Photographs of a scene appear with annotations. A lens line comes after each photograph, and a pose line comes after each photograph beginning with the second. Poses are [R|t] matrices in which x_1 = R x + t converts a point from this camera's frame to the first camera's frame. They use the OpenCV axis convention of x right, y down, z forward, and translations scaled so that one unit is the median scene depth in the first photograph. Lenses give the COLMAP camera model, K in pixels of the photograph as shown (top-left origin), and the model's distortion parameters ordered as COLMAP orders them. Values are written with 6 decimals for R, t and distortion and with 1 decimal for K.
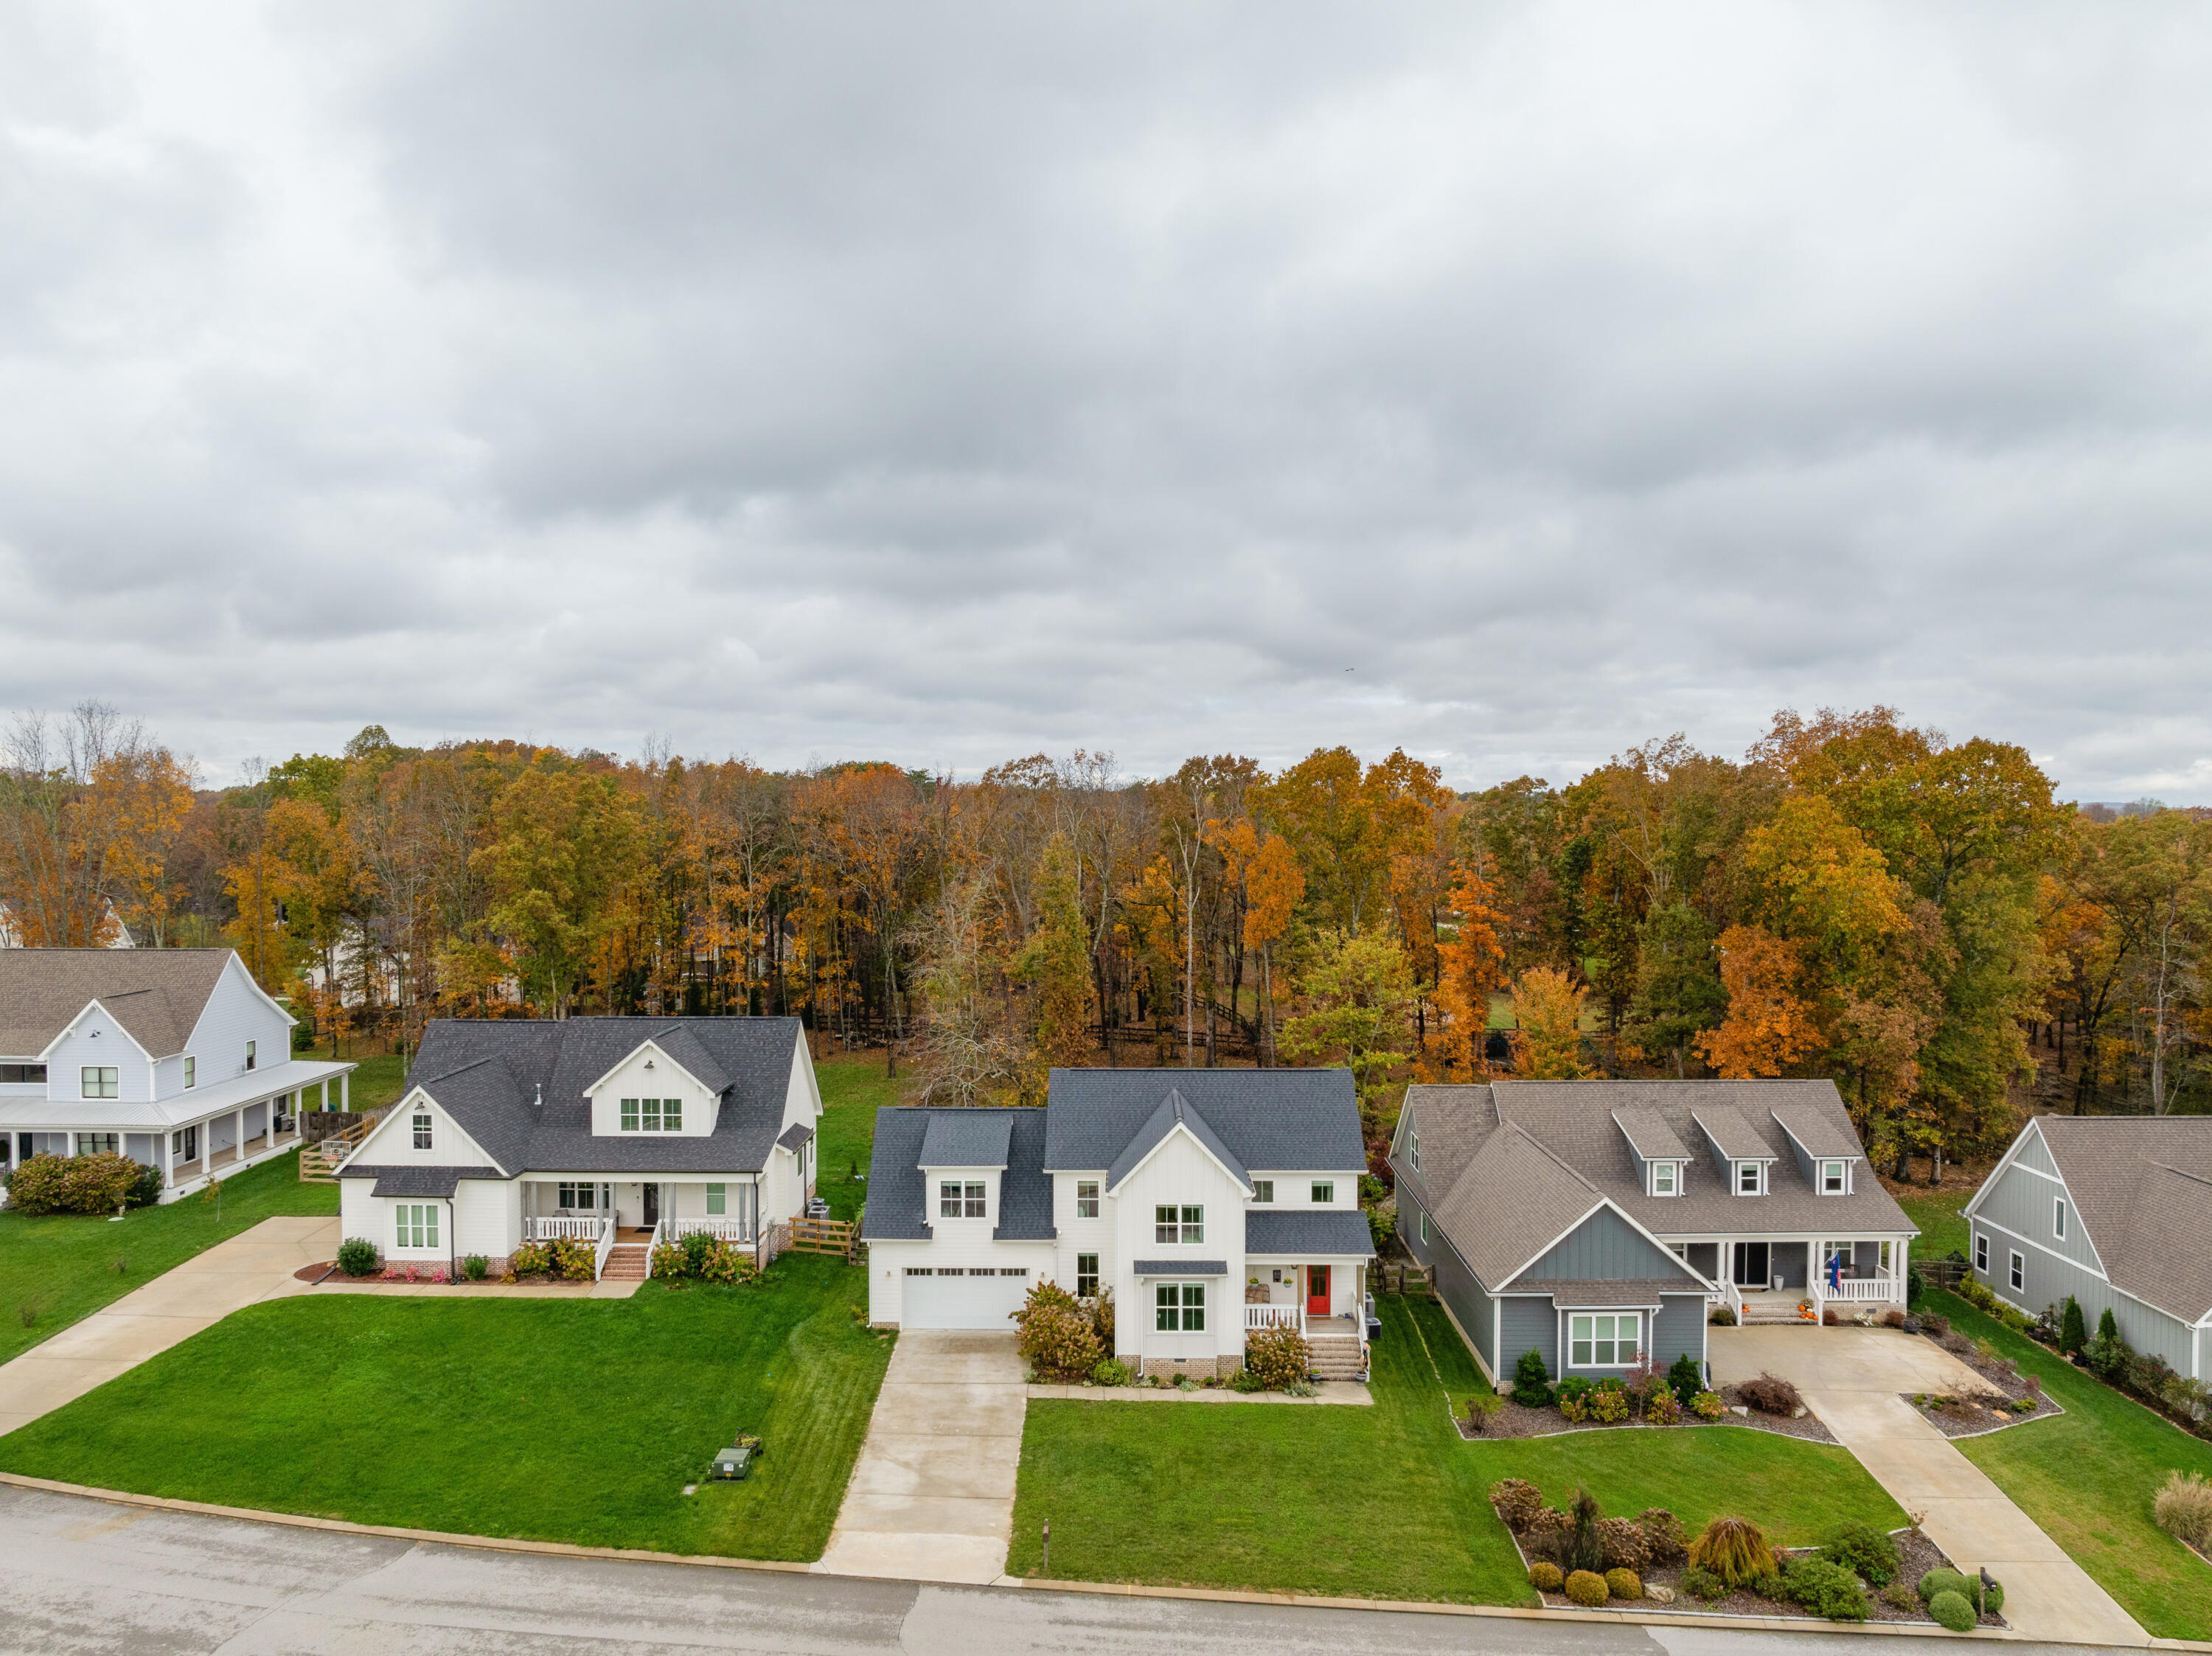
lens RADIAL K [[1580.8, 0, 1104.3], [0, 1580.8, 822.8], [0, 0, 1]] dist [-0.038721, 0.002286]
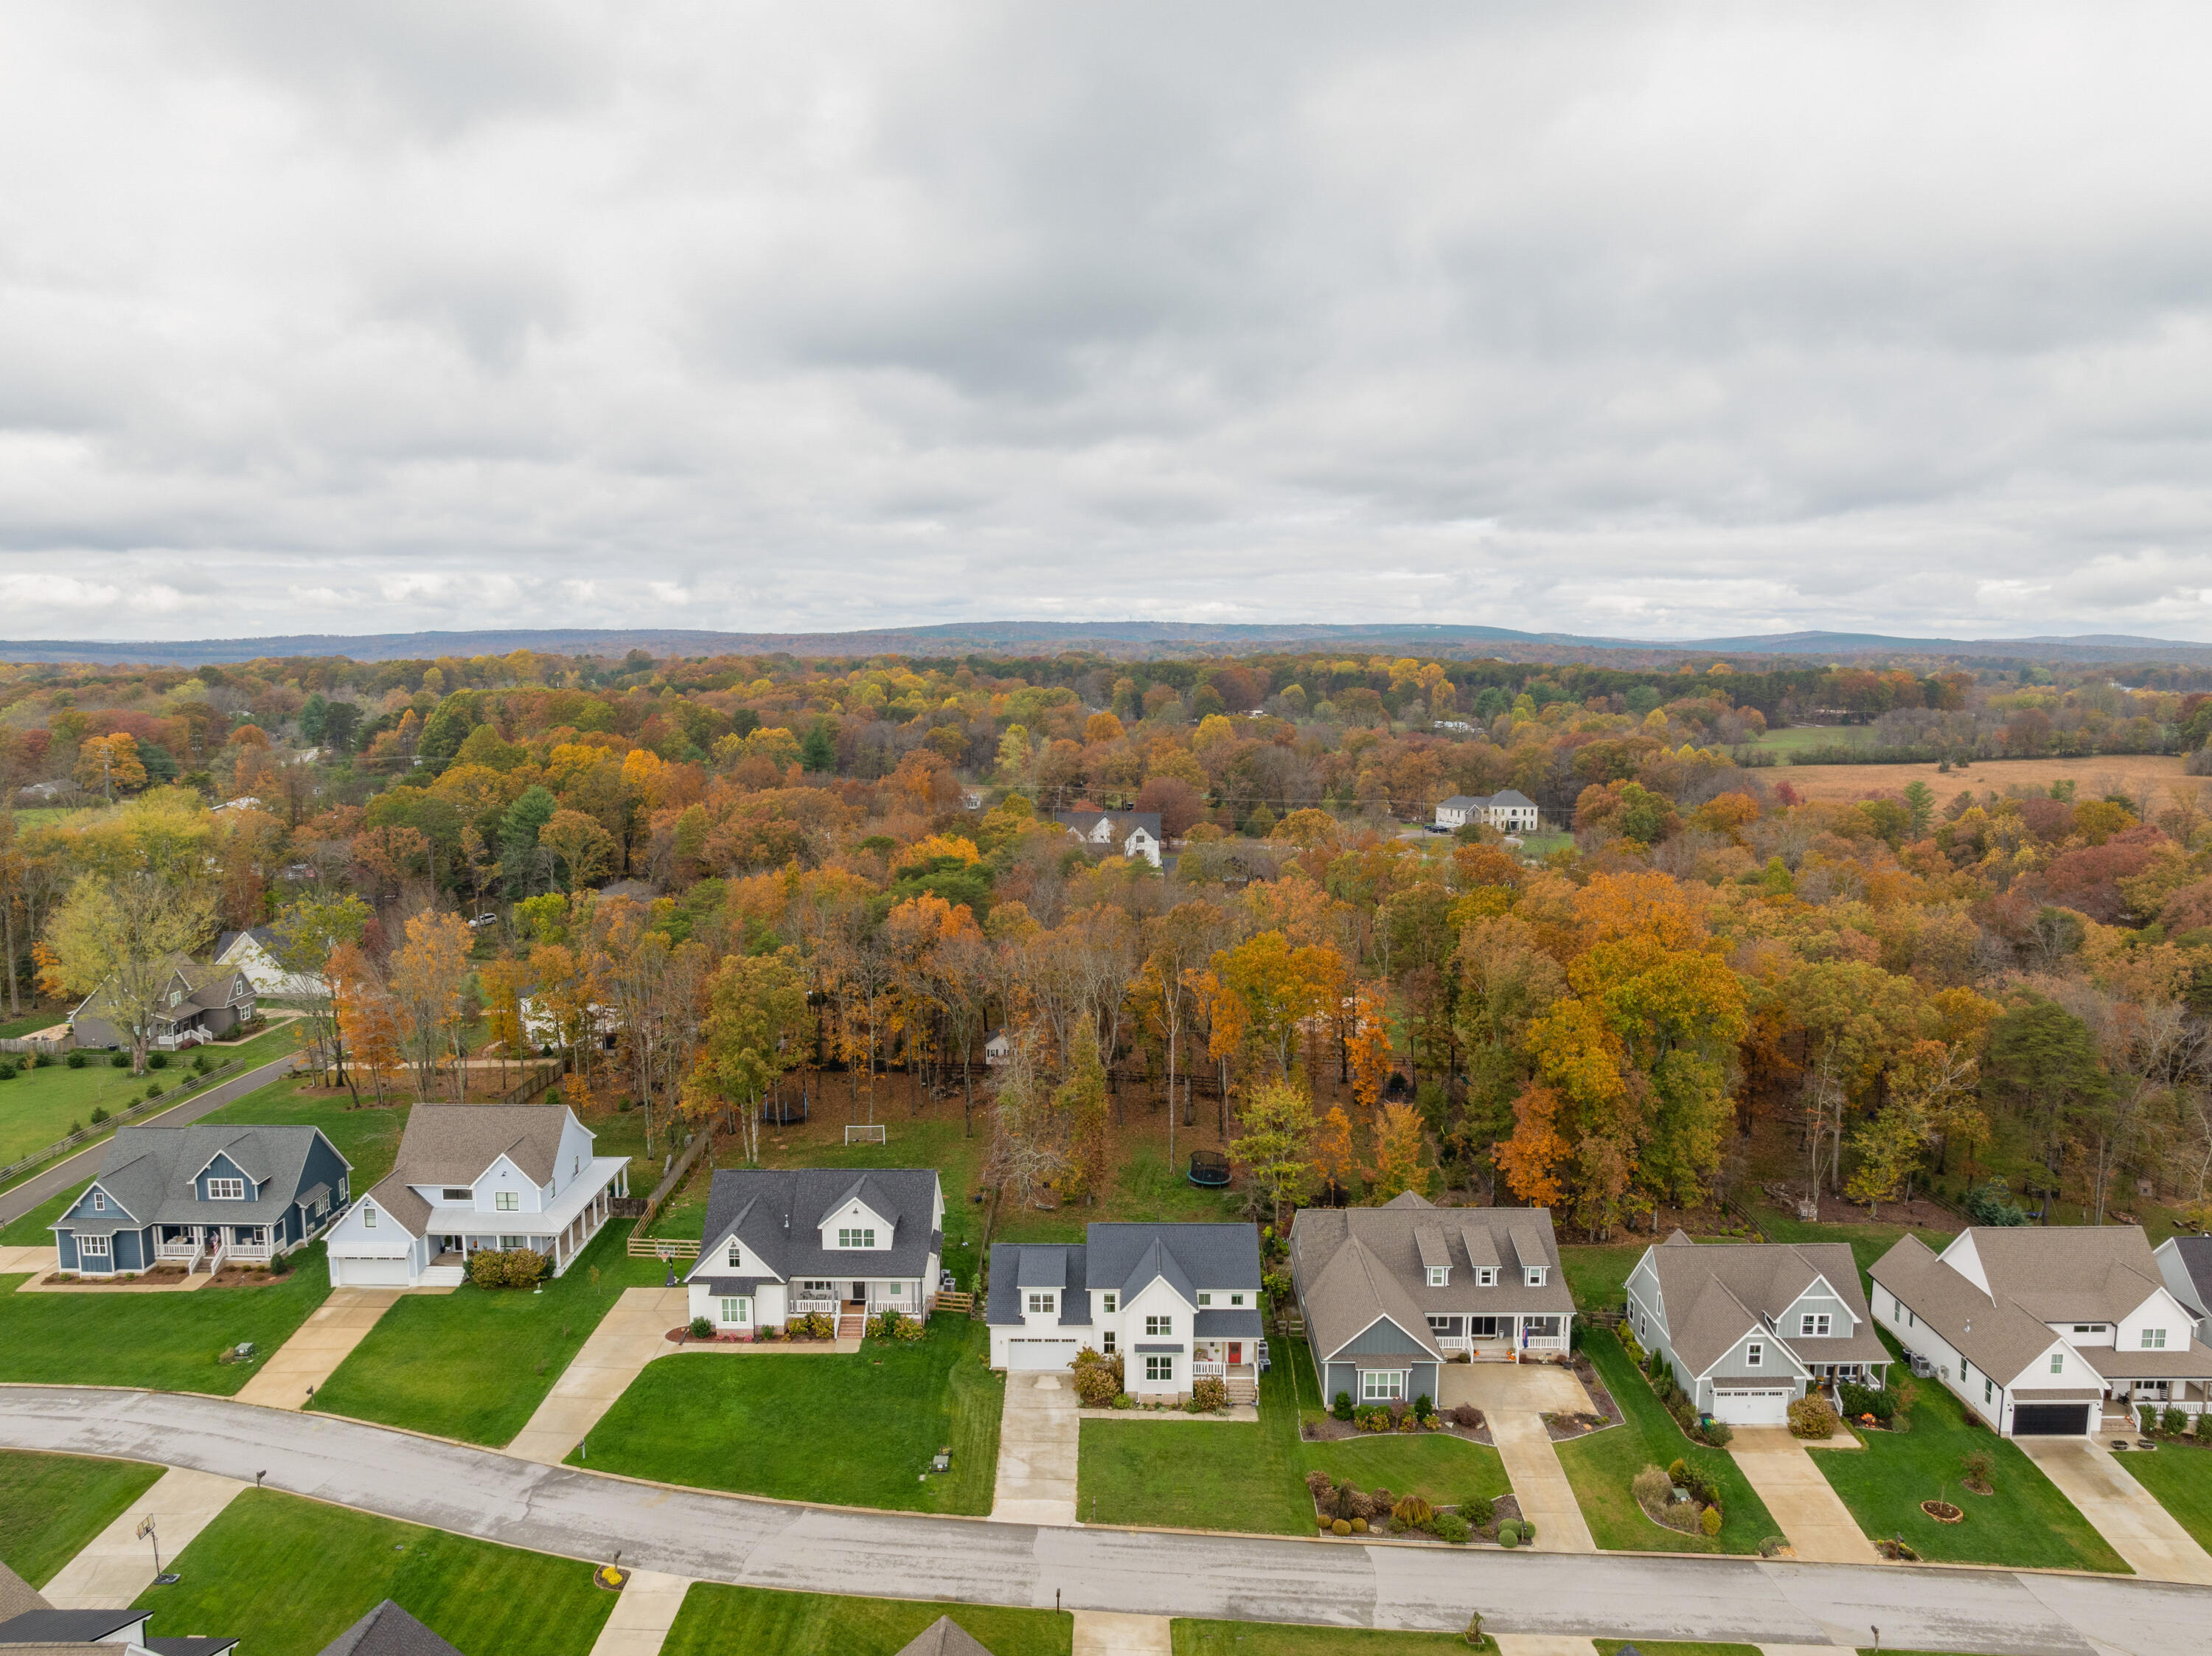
lens RADIAL K [[1584.1, 0, 1101.4], [0, 1584.1, 827.0], [0, 0, 1]] dist [-0.034014, 0.000835]
pose [[0.999999, -0.000024, -0.001682, -0.017509], [0.000216, 0.993406, 0.114653, -0.545325], [0.001668, -0.114654, 0.993404, -0.796029]]
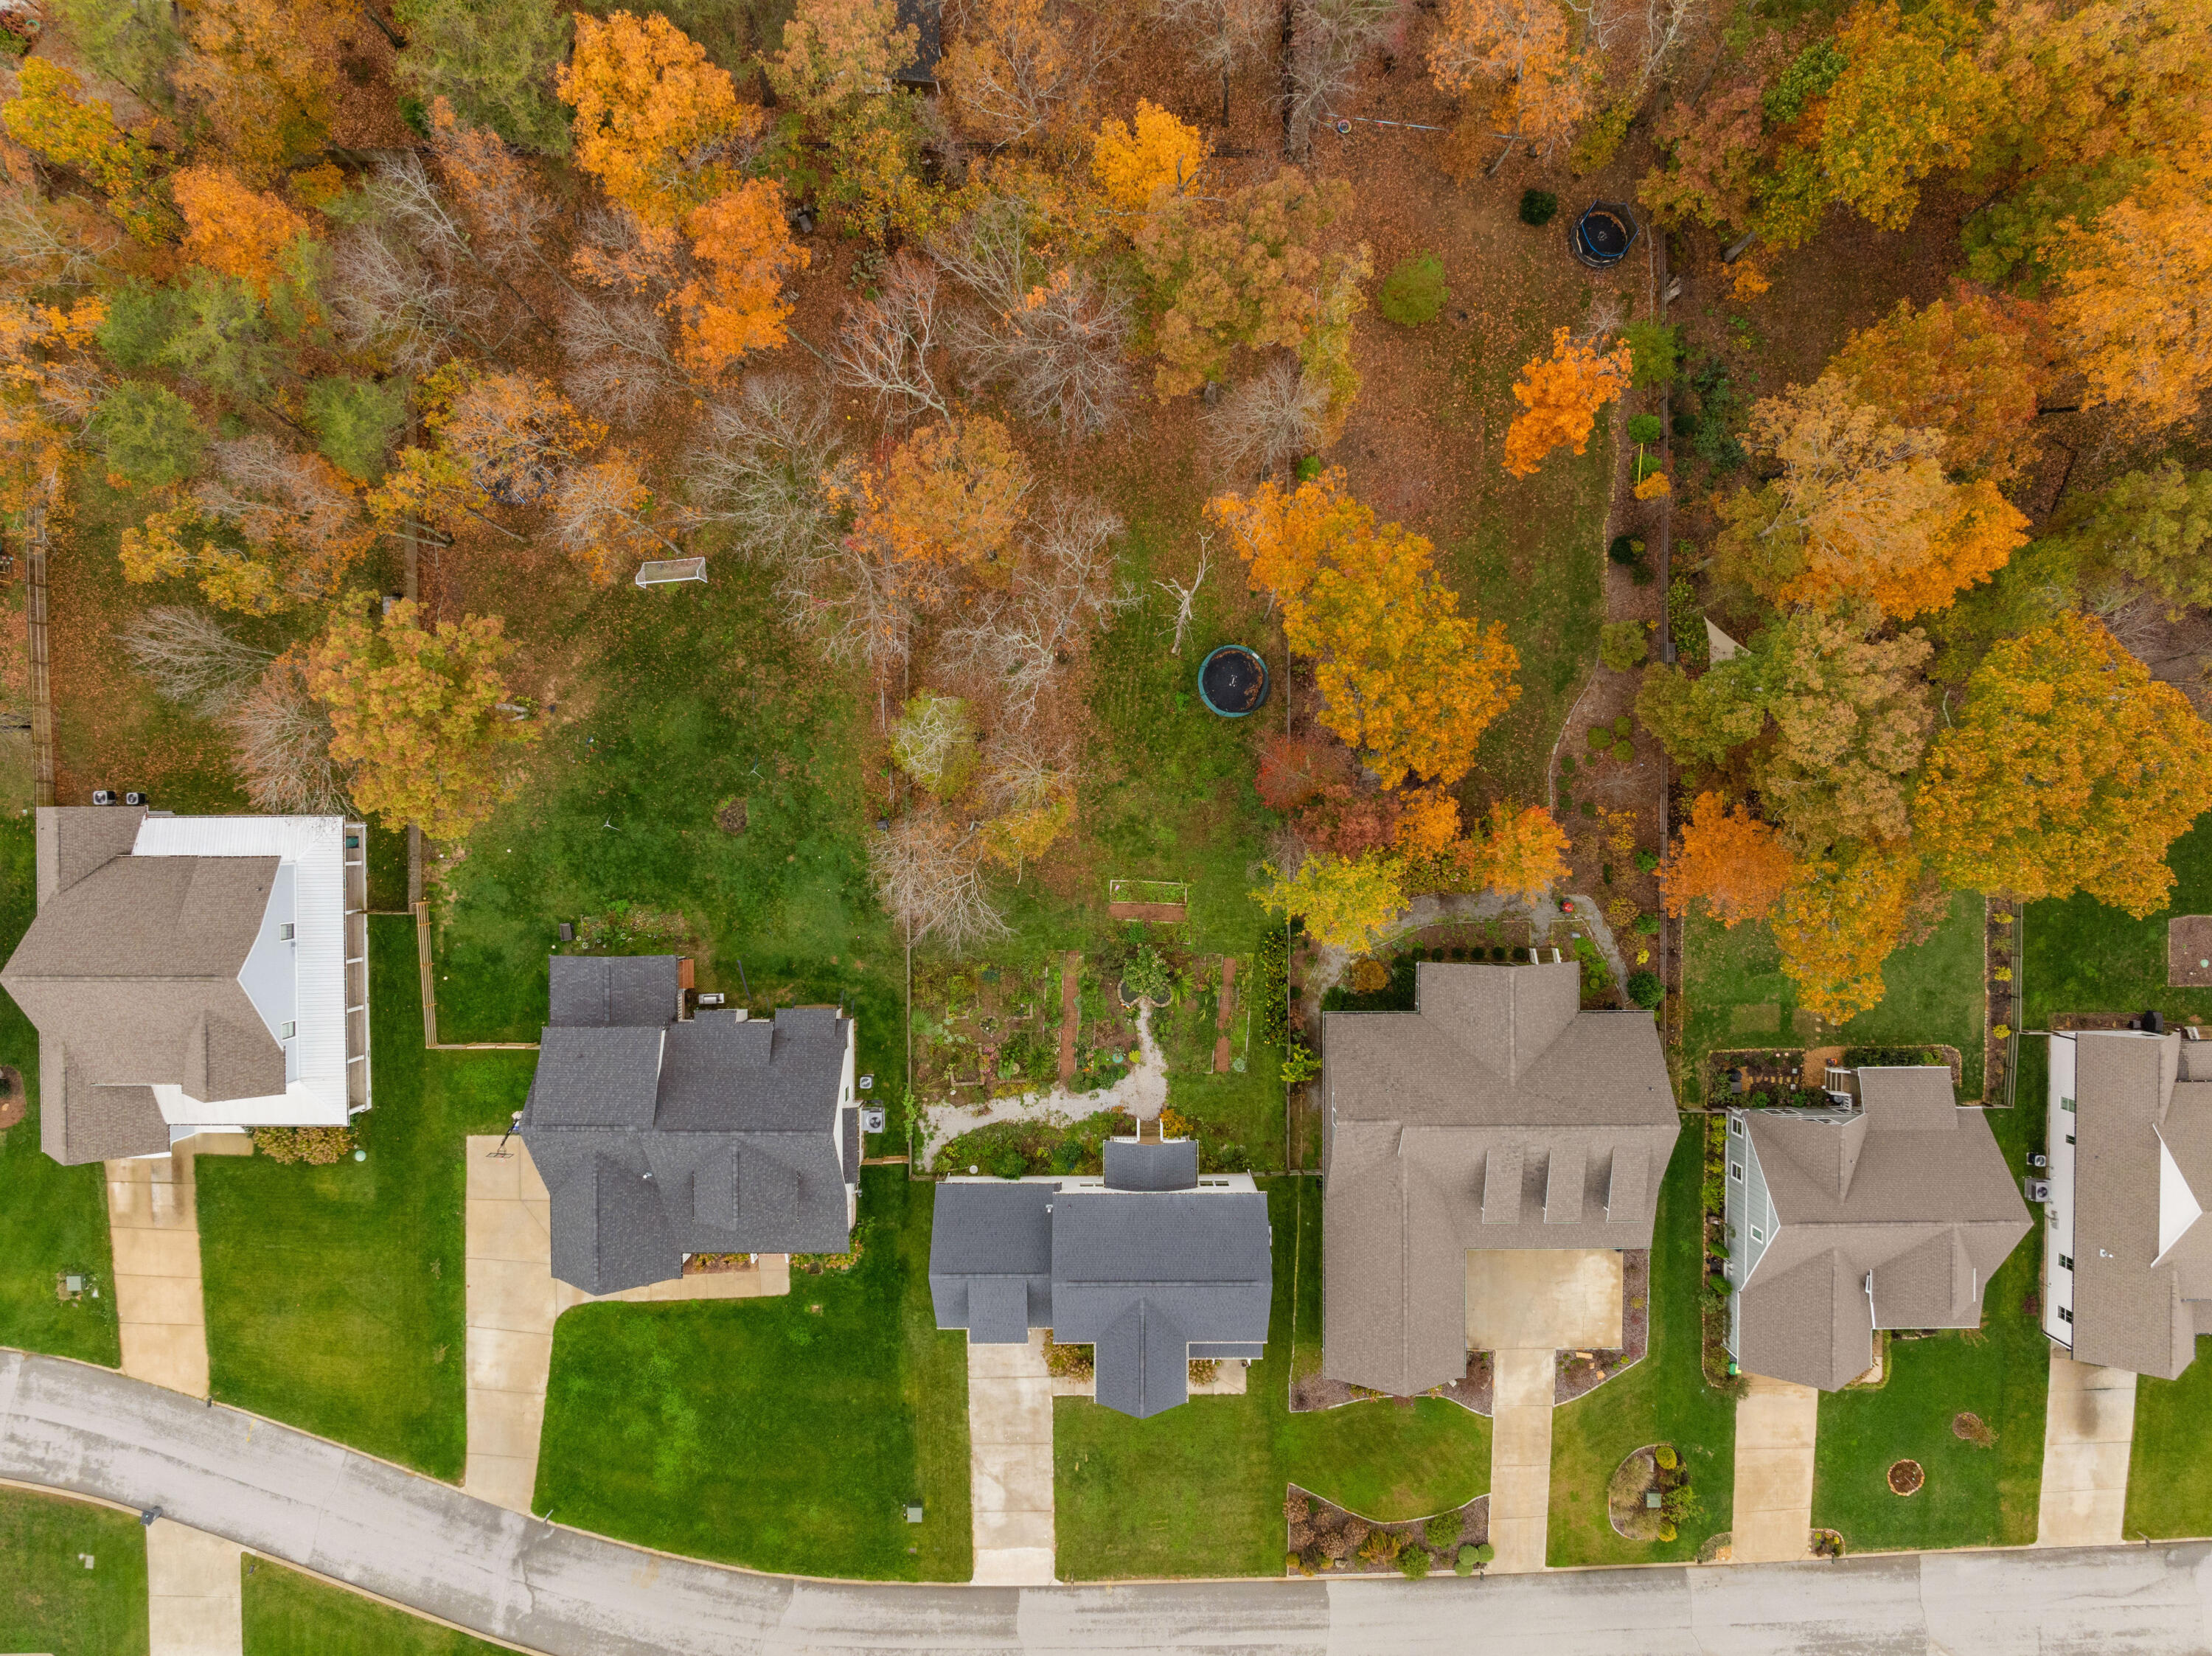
lens RADIAL K [[1580.8, 0, 1104.3], [0, 1580.8, 822.8], [0, 0, 1]] dist [-0.038721, 0.002286]
pose [[0.999896, -0.013642, -0.004731, 0.025977], [0.004657, -0.005424, 0.999974, -1.334405], [-0.013667, -0.999892, -0.005360, 1.560335]]
